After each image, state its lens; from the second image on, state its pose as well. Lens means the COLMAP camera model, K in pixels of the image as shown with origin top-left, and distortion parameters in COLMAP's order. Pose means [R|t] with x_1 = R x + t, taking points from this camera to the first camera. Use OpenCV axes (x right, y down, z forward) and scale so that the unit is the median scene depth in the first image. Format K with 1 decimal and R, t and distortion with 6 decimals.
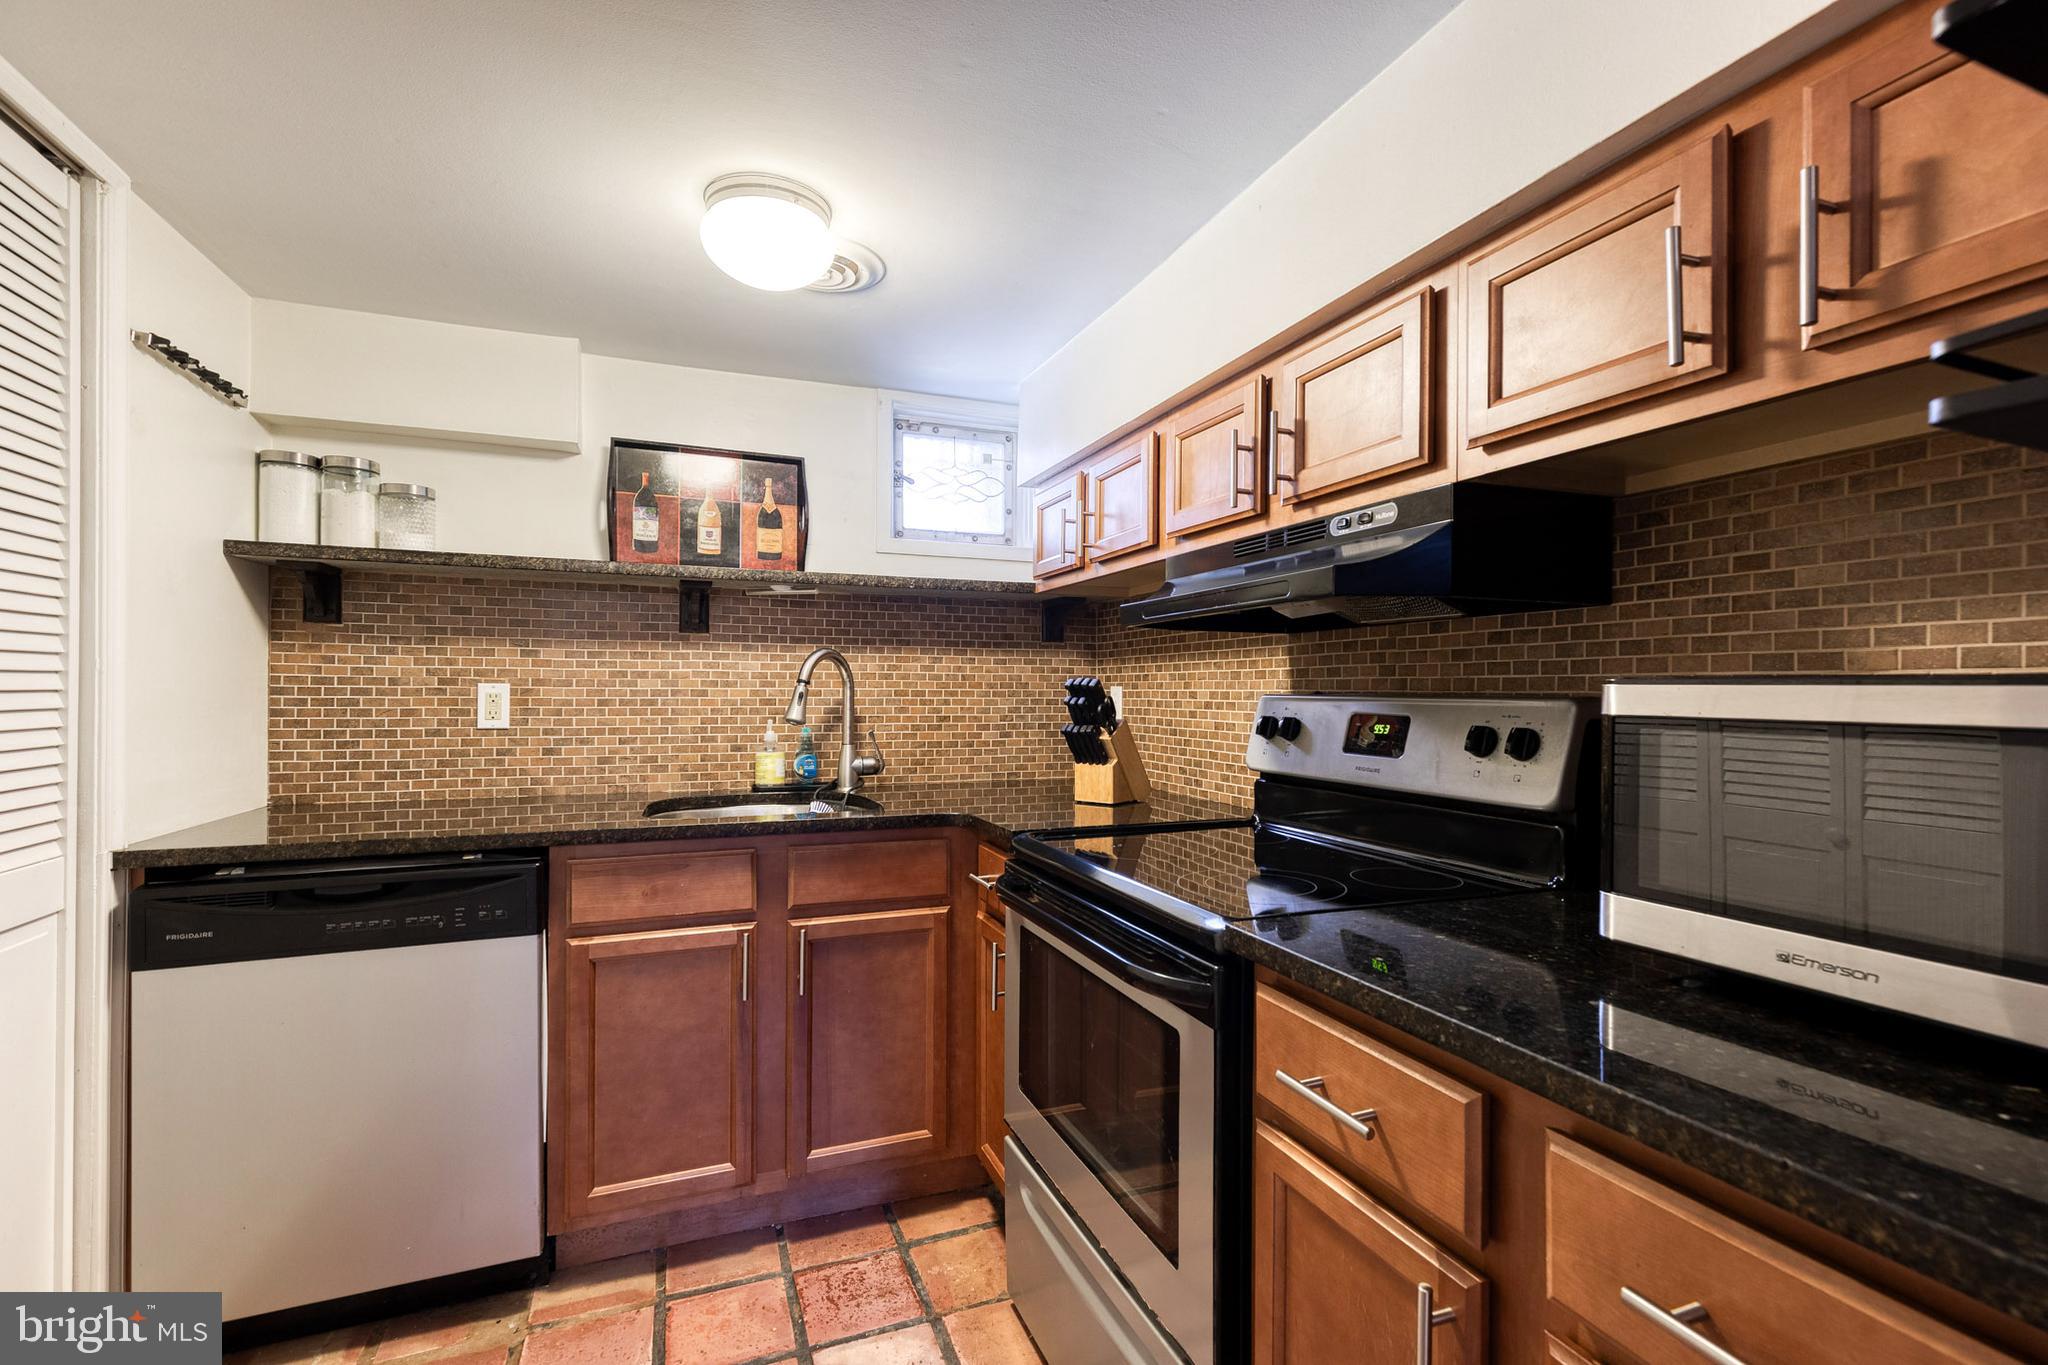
lens RADIAL K [[940.9, 0, 1046.5], [0, 940.9, 685.7], [0, 0, 1]] dist [0.009931, -0.002671]
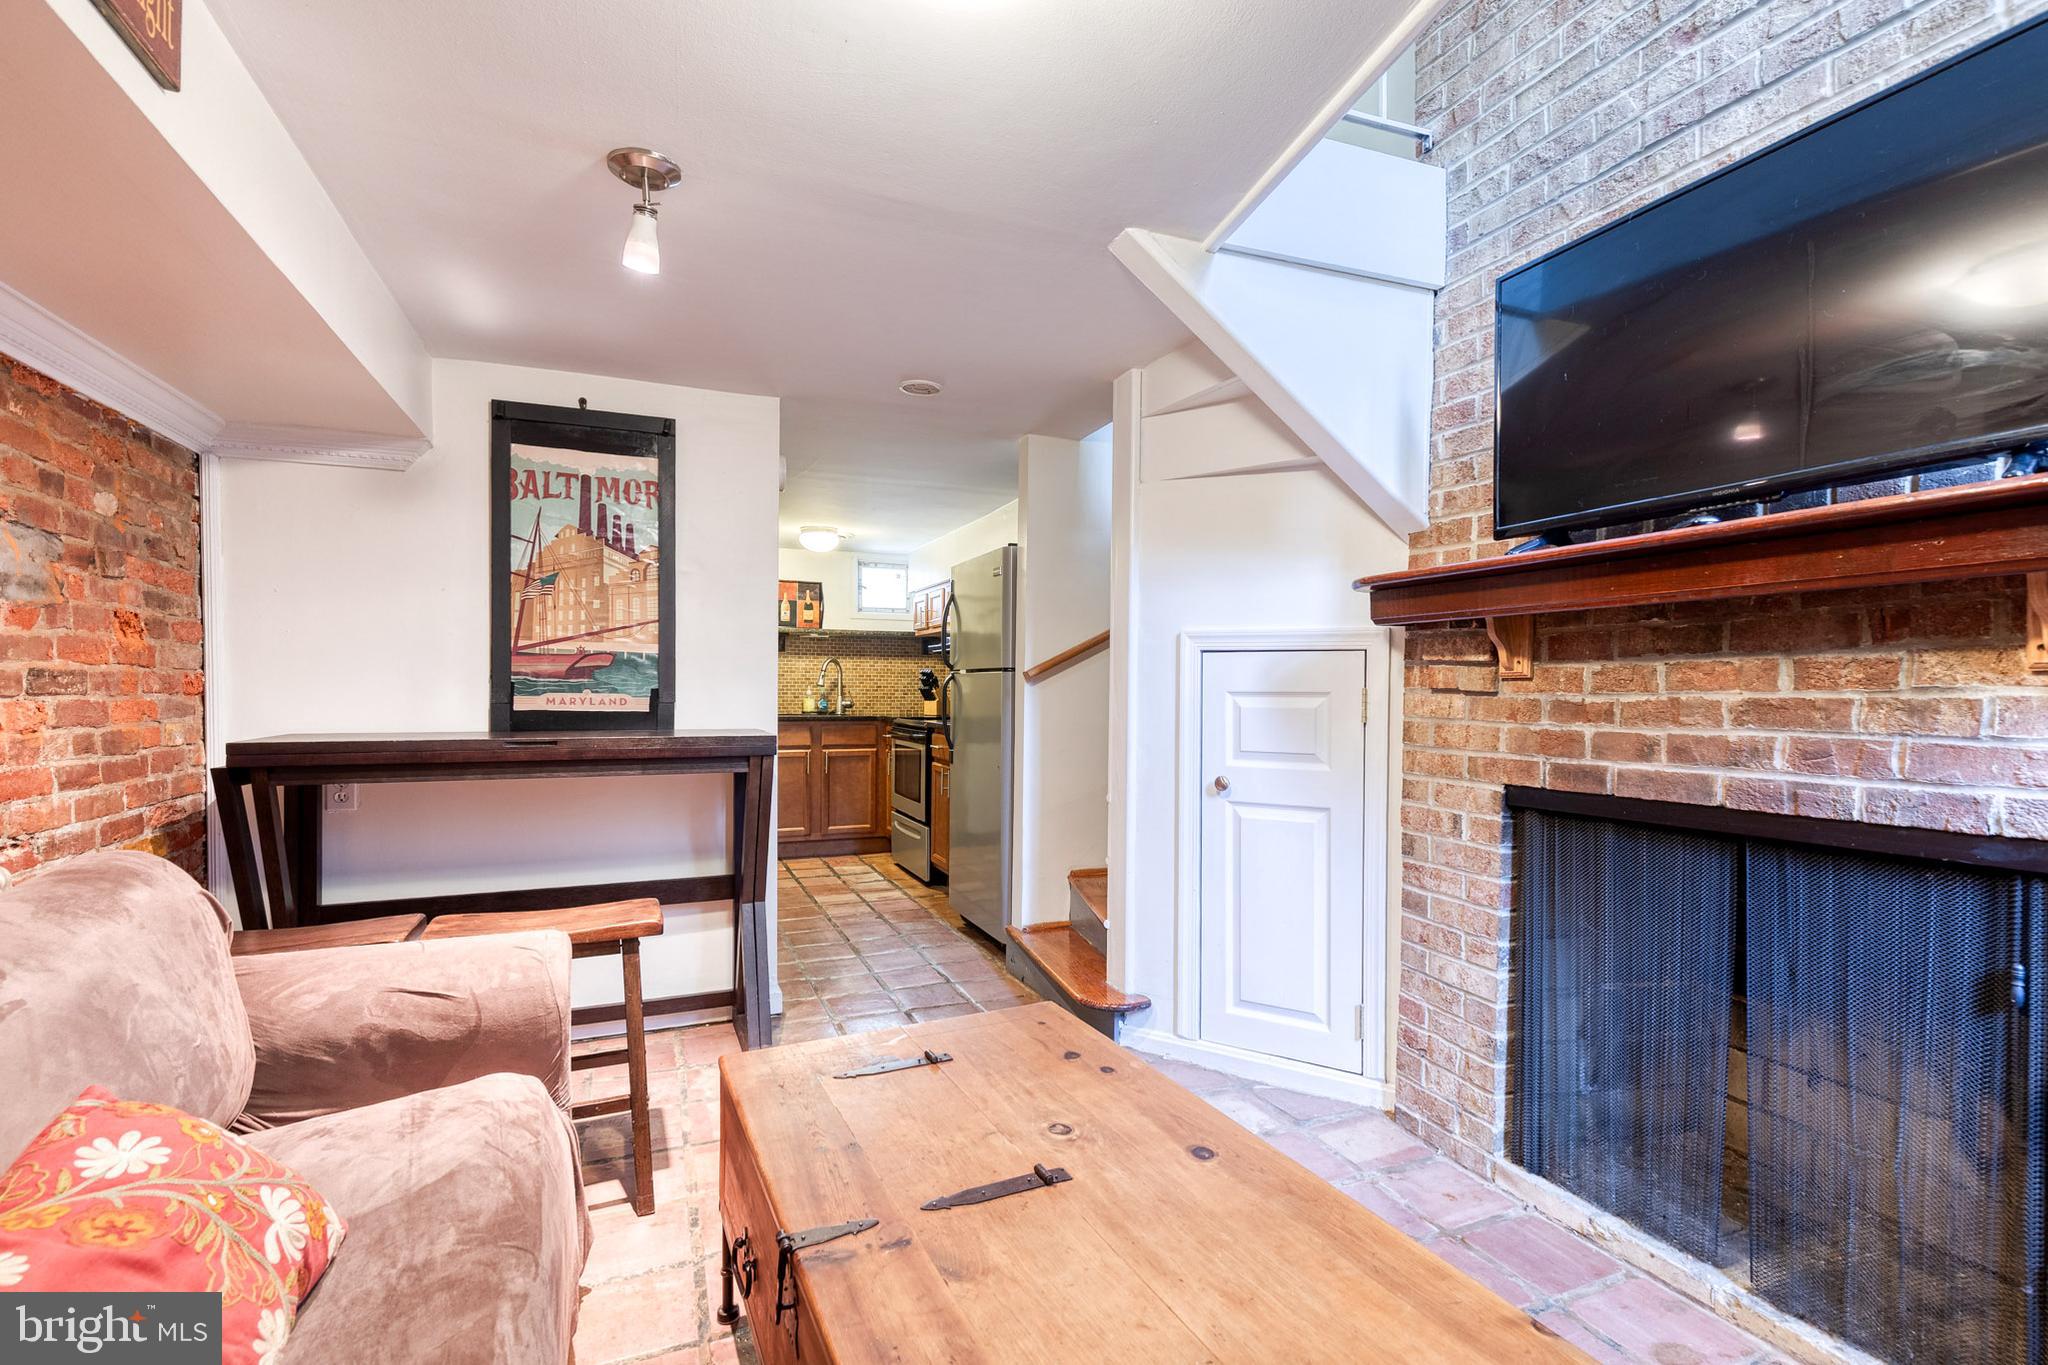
lens RADIAL K [[940.9, 0, 1054.4], [0, 940.9, 705.3], [0, 0, 1]] dist [0.009931, -0.002671]
pose [[0.999420, 0.001685, 0.034004, 0.347758], [-0.002459, 0.999739, 0.022729, 0.035931], [-0.033957, -0.022799, 0.999163, -1.924782]]
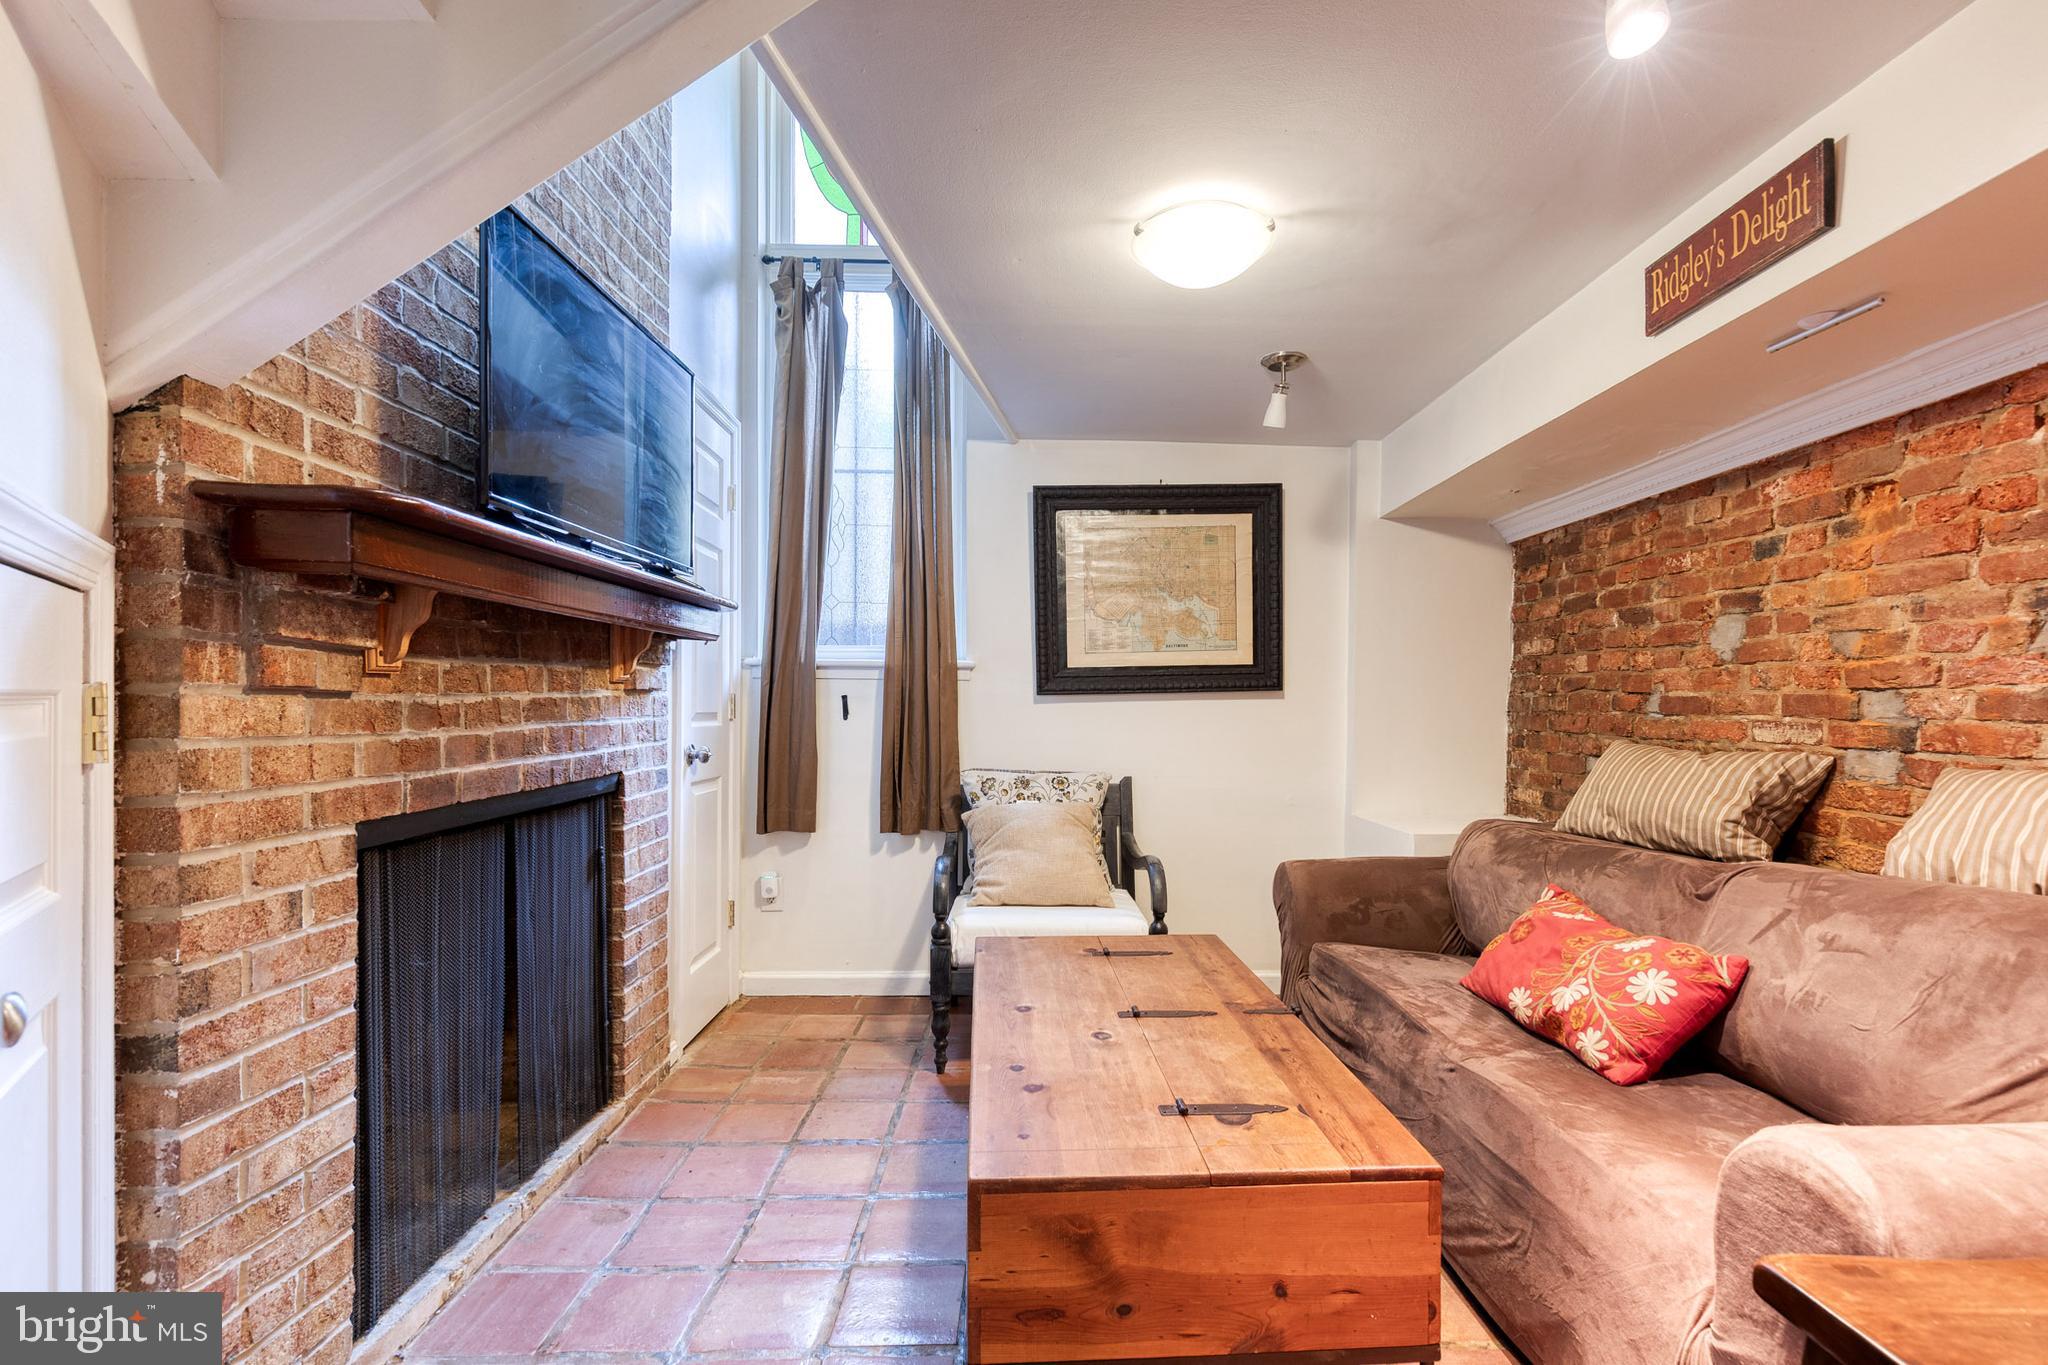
lens RADIAL K [[940.9, 0, 1050.7], [0, 940.9, 700.0], [0, 0, 1]] dist [0.009931, -0.002671]
pose [[-0.936521, -0.010802, 0.350444, 0.123801], [-0.012744, 0.999914, -0.003233, 0.044842], [-0.350379, -0.007494, -0.936578, -0.466686]]
